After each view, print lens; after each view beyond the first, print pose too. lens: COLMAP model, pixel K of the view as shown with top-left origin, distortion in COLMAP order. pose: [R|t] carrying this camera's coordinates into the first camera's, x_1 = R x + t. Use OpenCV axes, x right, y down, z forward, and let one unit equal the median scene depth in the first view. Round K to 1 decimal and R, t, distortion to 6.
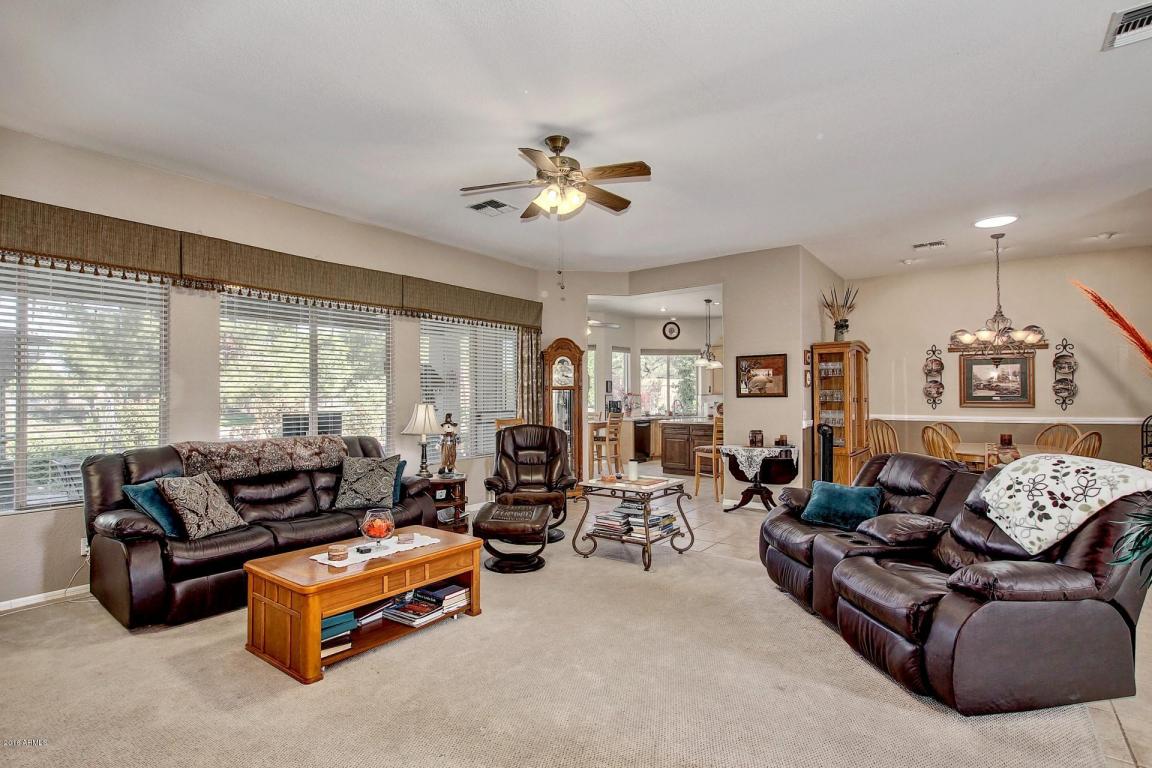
lens RADIAL K [[557.5, 0, 570.4], [0, 557.5, 389.4], [0, 0, 1]] dist [-0.022543, -0.000363]
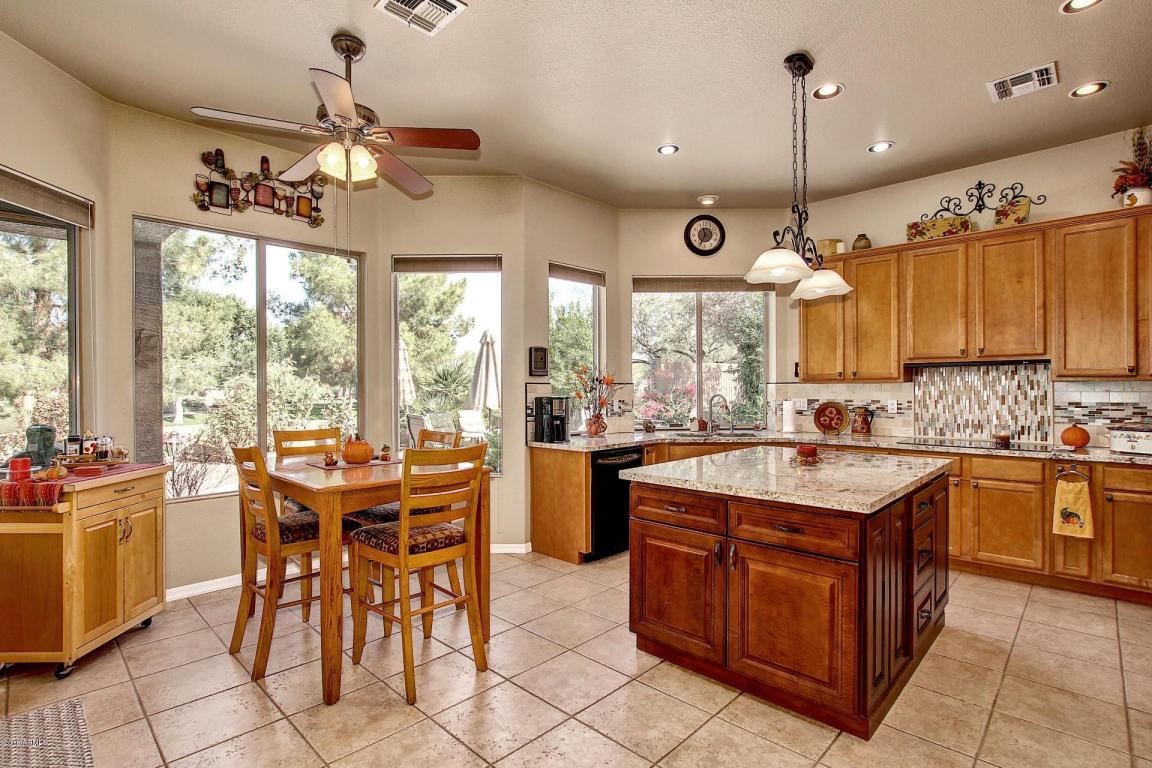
lens RADIAL K [[538.8, 0, 571.2], [0, 538.8, 389.9], [0, 0, 1]] dist [-0.031384, 0.001237]
pose [[0.991283, -0.000041, -0.131746, 0.248974], [0.002401, 0.999840, 0.017753, 0.014978], [0.131724, -0.017915, 0.991124, 1.062667]]
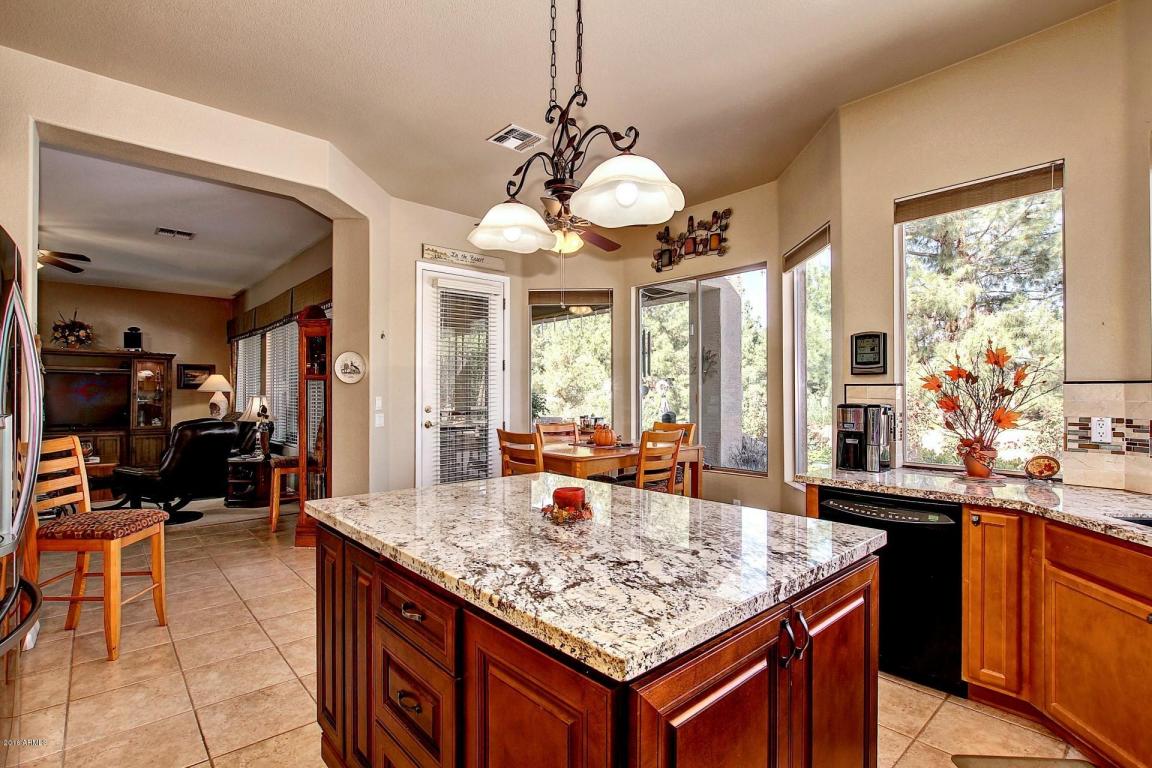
lens RADIAL K [[542.5, 0, 578.5], [0, 542.5, 390.6], [0, 0, 1]] dist [-0.054426, 0.000437]
pose [[-0.177021, 0.001019, -0.984206, 0.601466], [0.014629, 0.999892, -0.001596, 0.020202], [0.984098, -0.014680, -0.177017, 1.524943]]
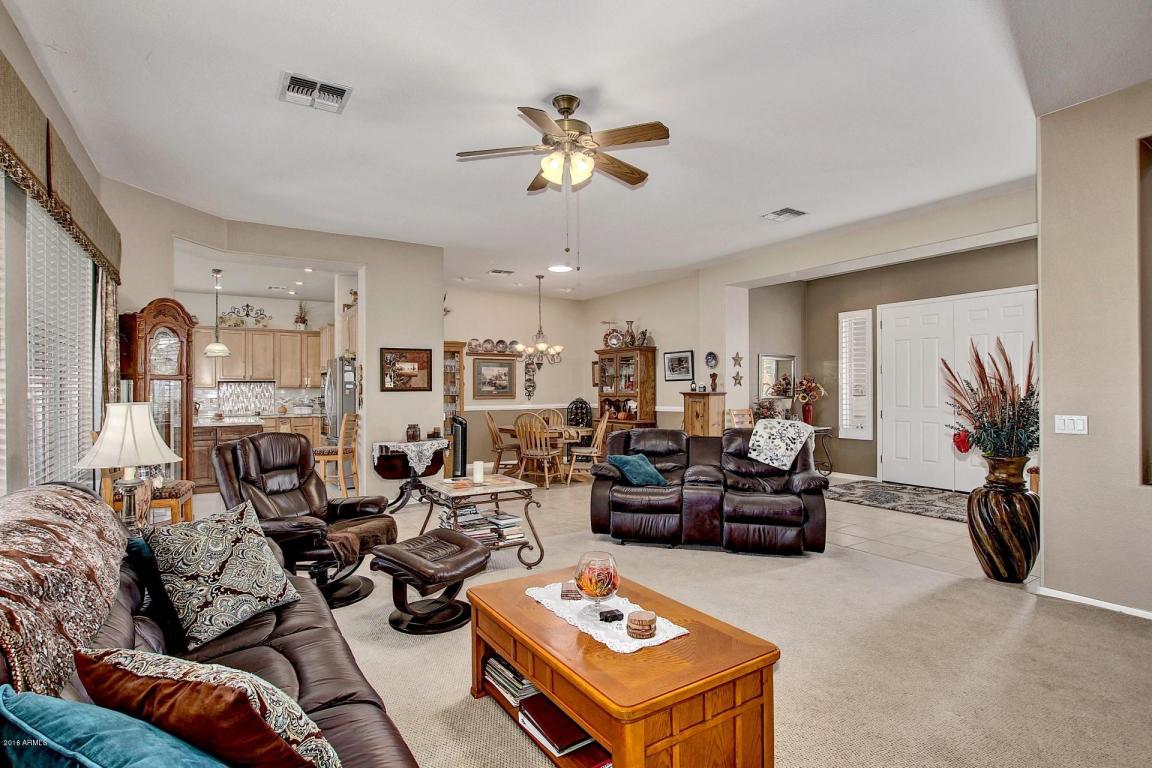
lens RADIAL K [[557.5, 0, 570.4], [0, 557.5, 389.4], [0, 0, 1]] dist [-0.022543, -0.000363]
pose [[0.350281, 0.003445, 0.936638, -0.469738], [-0.011041, 0.999939, 0.000452, 0.007408], [-0.936579, -0.010500, 0.350298, 0.375315]]
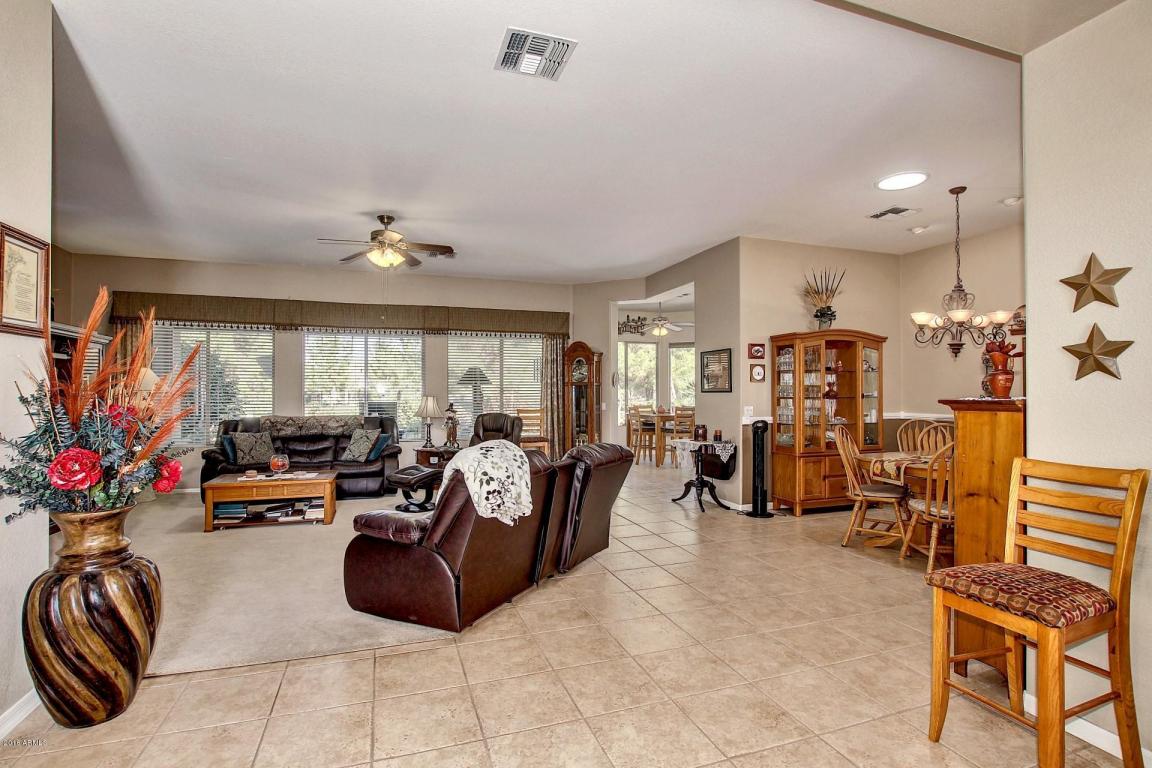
lens RADIAL K [[538.8, 0, 571.2], [0, 538.8, 389.9], [0, 0, 1]] dist [-0.031384, 0.001237]
pose [[0.834795, 0.001227, -0.550560, 0.648137], [0.004497, 0.999949, 0.009047, -0.000532], [0.550543, -0.010029, 0.834747, 0.044313]]
